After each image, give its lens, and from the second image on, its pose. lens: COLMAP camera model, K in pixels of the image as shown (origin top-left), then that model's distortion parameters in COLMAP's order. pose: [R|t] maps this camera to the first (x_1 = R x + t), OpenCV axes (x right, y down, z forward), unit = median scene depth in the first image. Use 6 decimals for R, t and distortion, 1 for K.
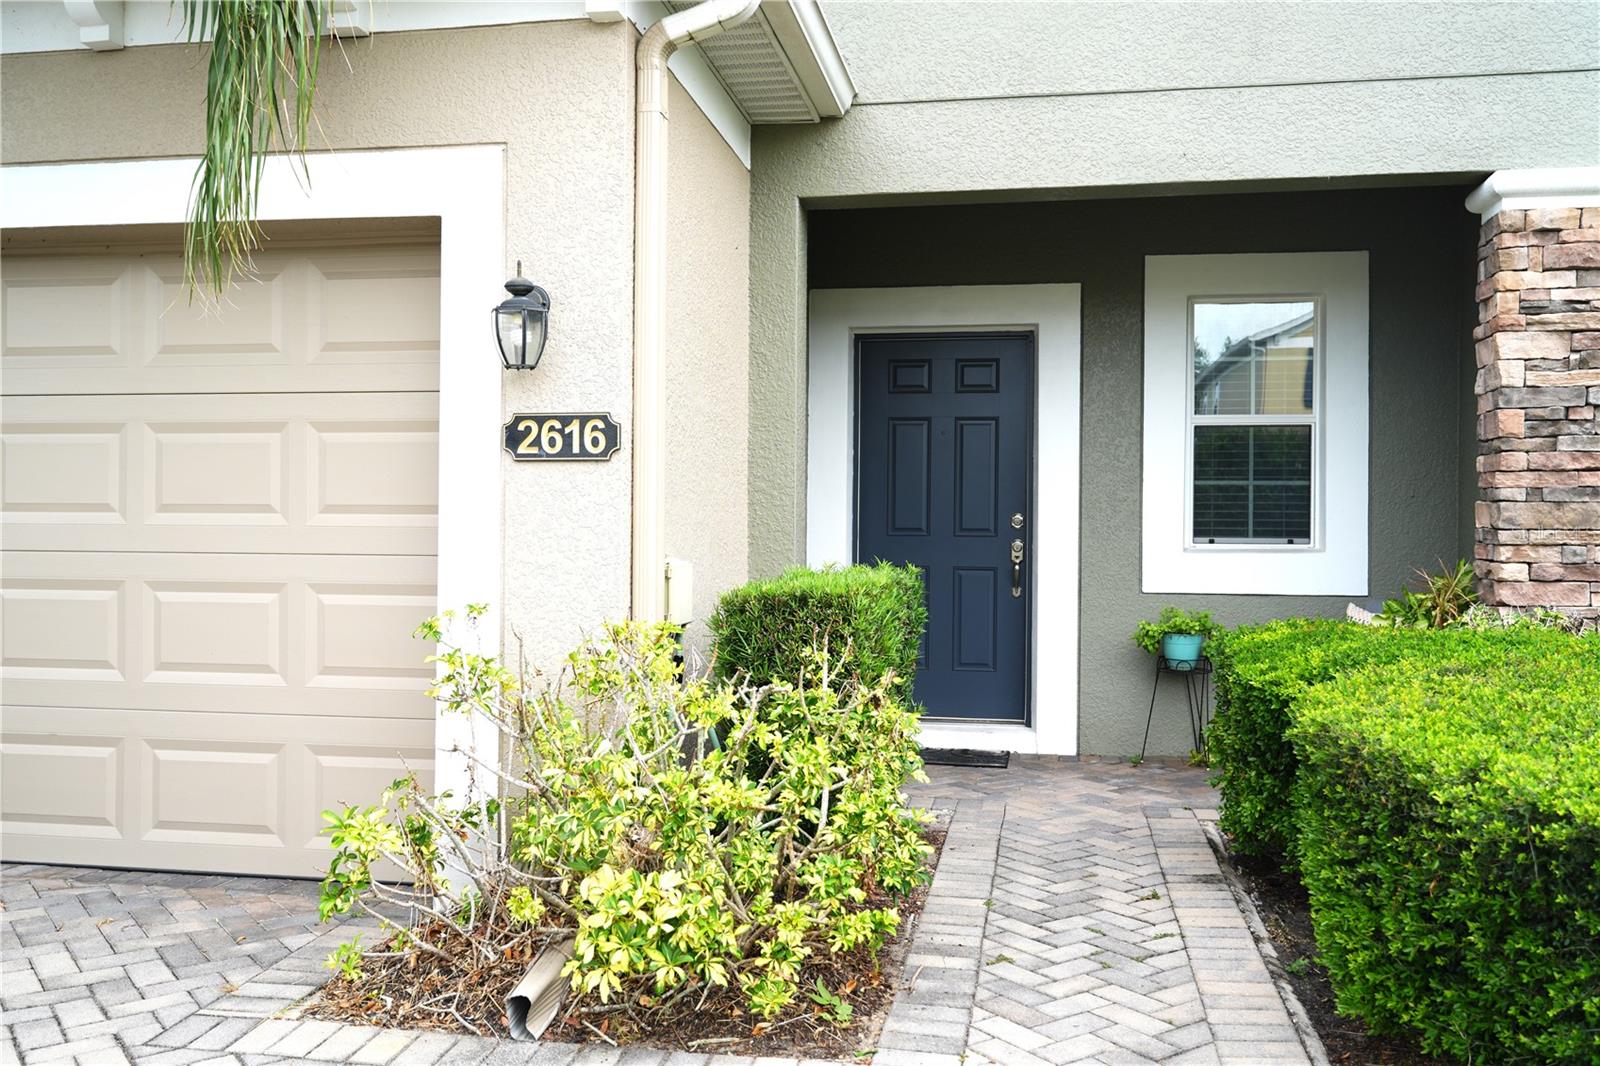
lens RADIAL K [[1419.4, 0, 803.0], [0, 1419.4, 520.8], [0, 0, 1]] dist [-0.001625, -0.002940]
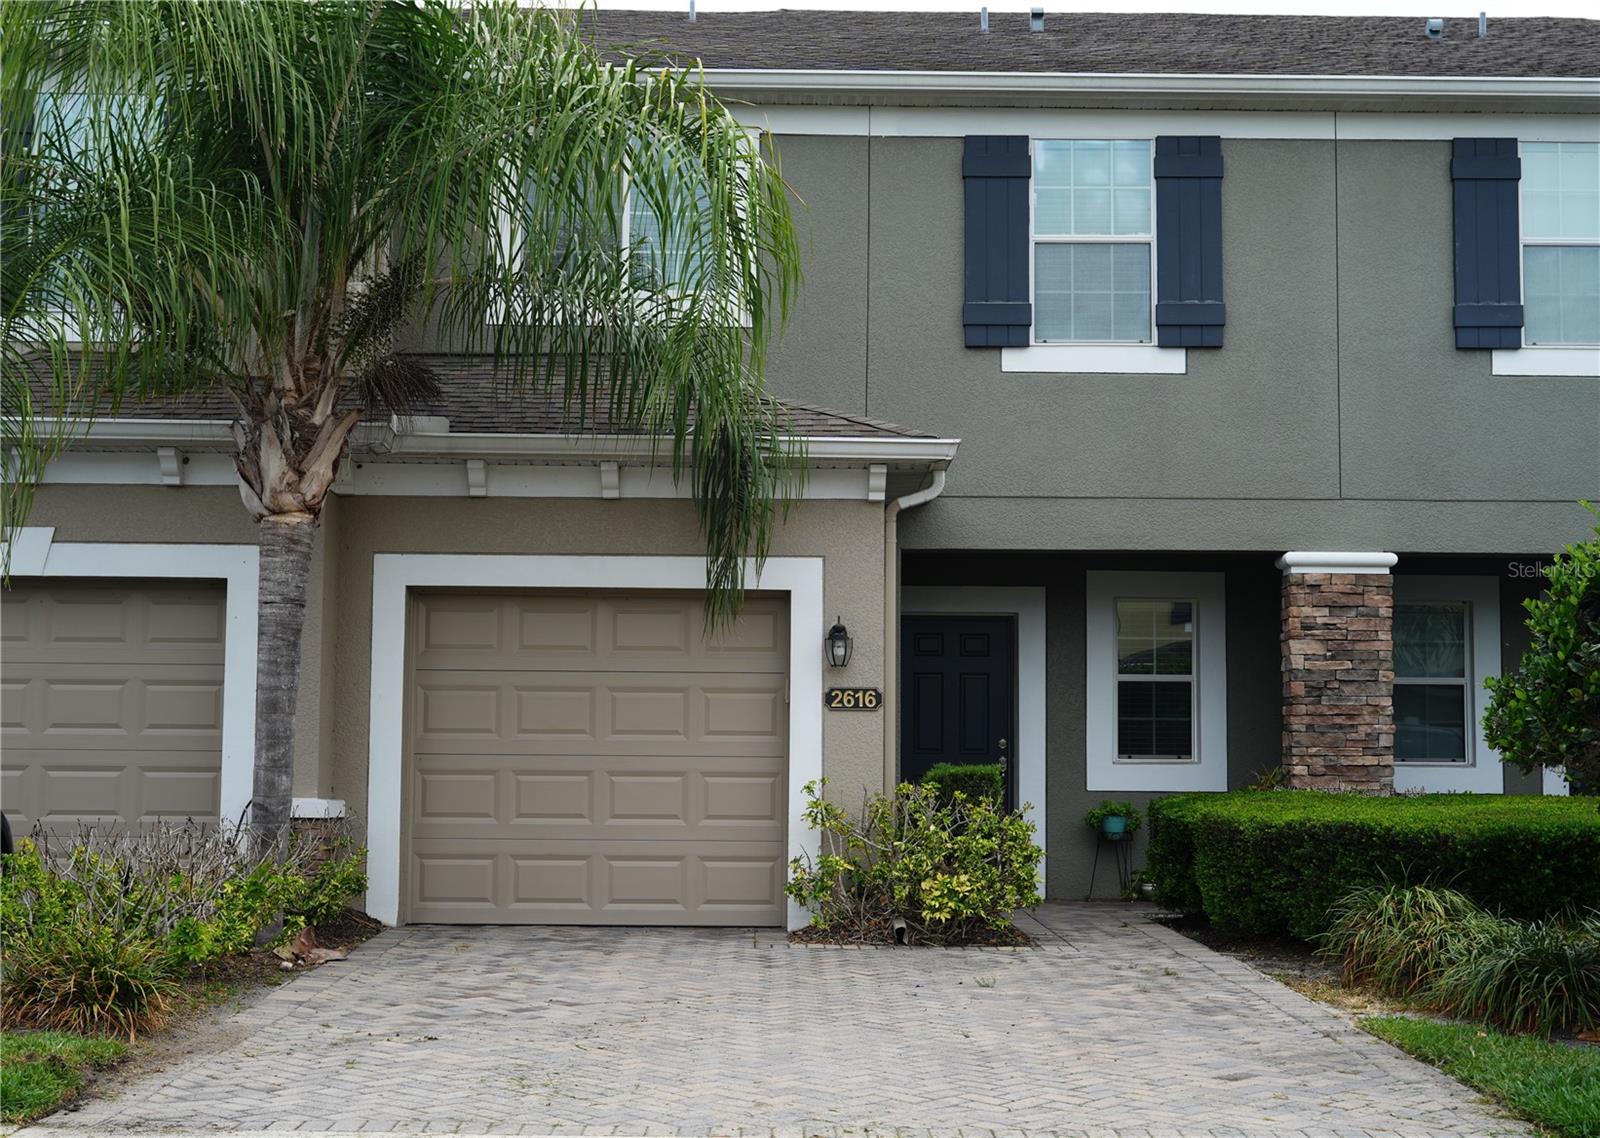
lens RADIAL K [[2103.4, 0, 799.6], [0, 2103.4, 572.4], [0, 0, 1]] dist [-0.026540, 0.000000]
pose [[0.985725, 0.017481, 0.167453, -0.595467], [-0.002846, 0.996183, -0.087238, 0.019745], [-0.168339, 0.085516, 0.982013, -1.577265]]
